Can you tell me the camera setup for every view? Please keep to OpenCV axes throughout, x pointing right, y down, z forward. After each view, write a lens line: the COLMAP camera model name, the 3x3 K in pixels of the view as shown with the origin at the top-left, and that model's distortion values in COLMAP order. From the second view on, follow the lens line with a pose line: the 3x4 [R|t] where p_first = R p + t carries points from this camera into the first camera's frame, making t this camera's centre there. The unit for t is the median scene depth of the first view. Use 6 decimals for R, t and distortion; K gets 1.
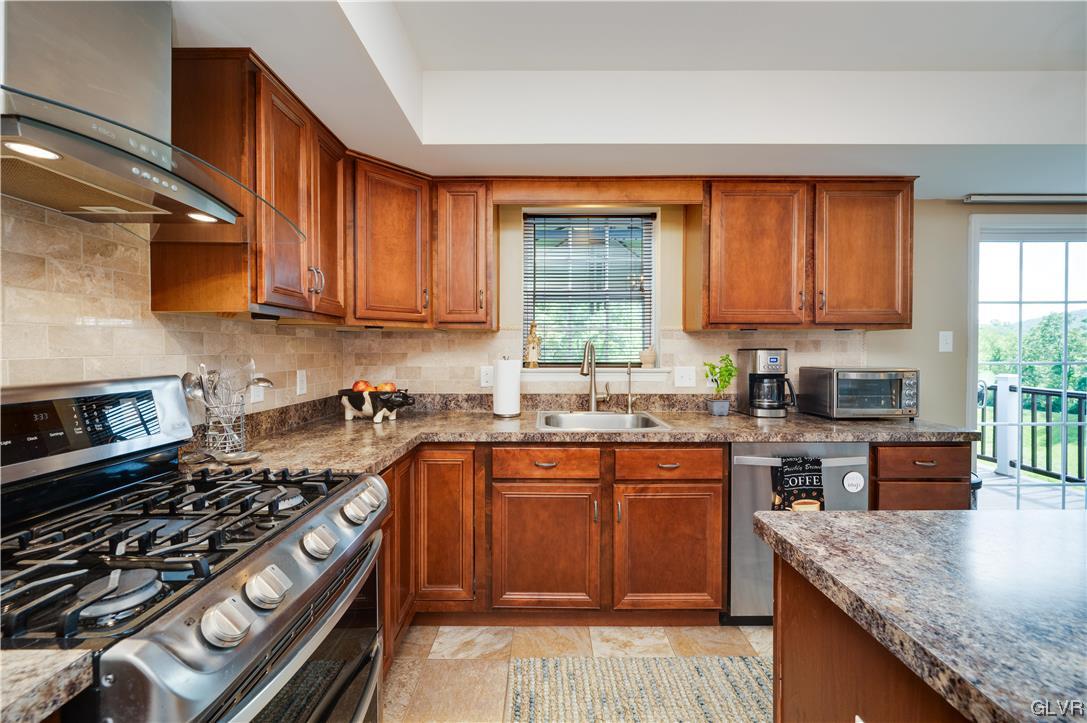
lens RADIAL K [[430.4, 0, 538.3], [0, 430.4, 358.0], [0, 0, 1]] dist [0.000796, -0.000628]
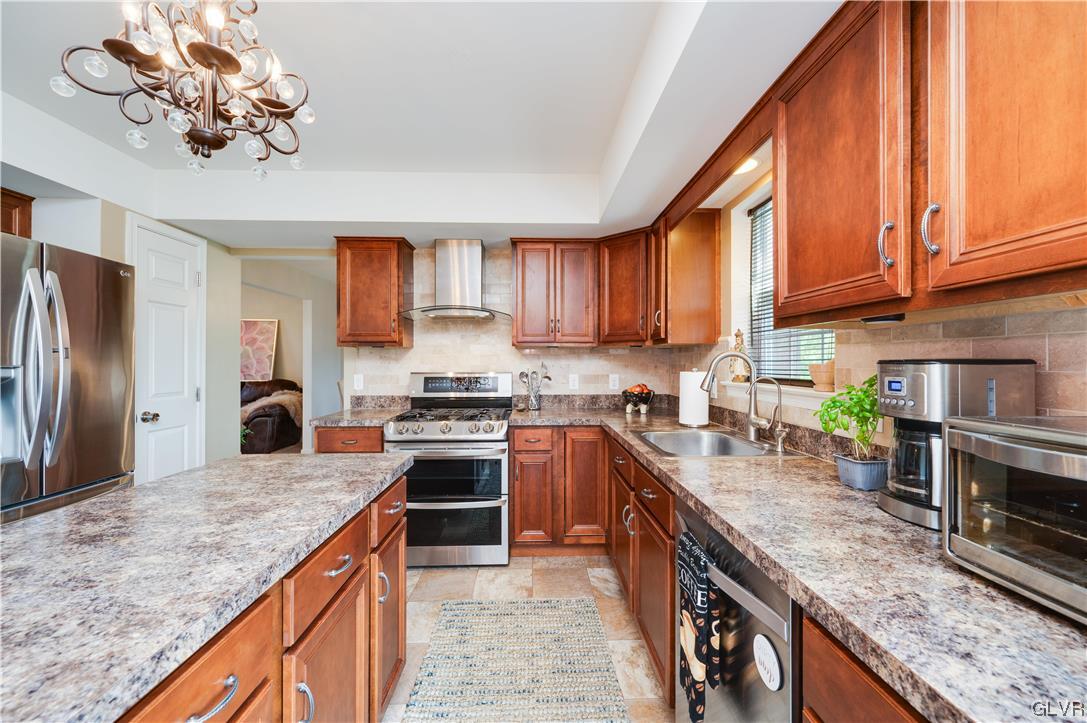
lens RADIAL K [[430.4, 0, 542.6], [0, 430.4, 360.5], [0, 0, 1]] dist [0.000796, -0.000628]
pose [[0.028522, -0.002202, -0.999591, 1.014592], [-0.015649, 0.999874, -0.002650, -0.015034], [0.999471, 0.015718, 0.028484, 0.652580]]
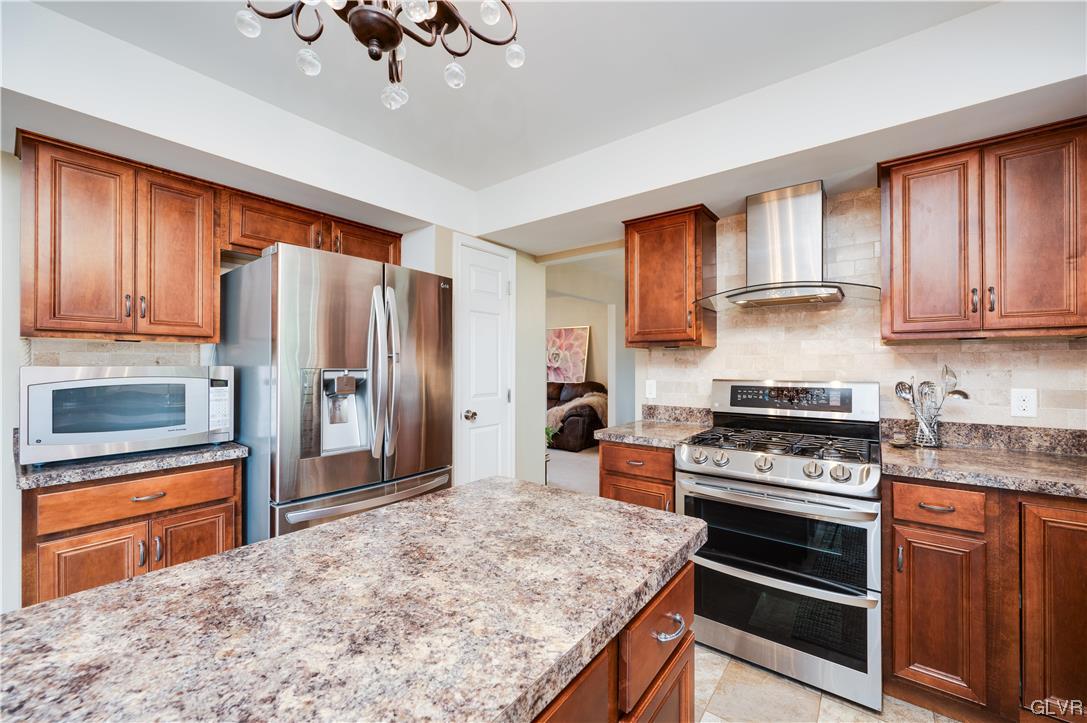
lens RADIAL K [[430.4, 0, 543.1], [0, 430.4, 363.0], [0, 0, 1]] dist [0.000796, -0.000628]
pose [[-0.611658, -0.002972, -0.791117, 0.697847], [-0.011716, 0.999917, 0.005303, -0.014440], [0.791035, 0.012512, -0.611642, 0.583683]]
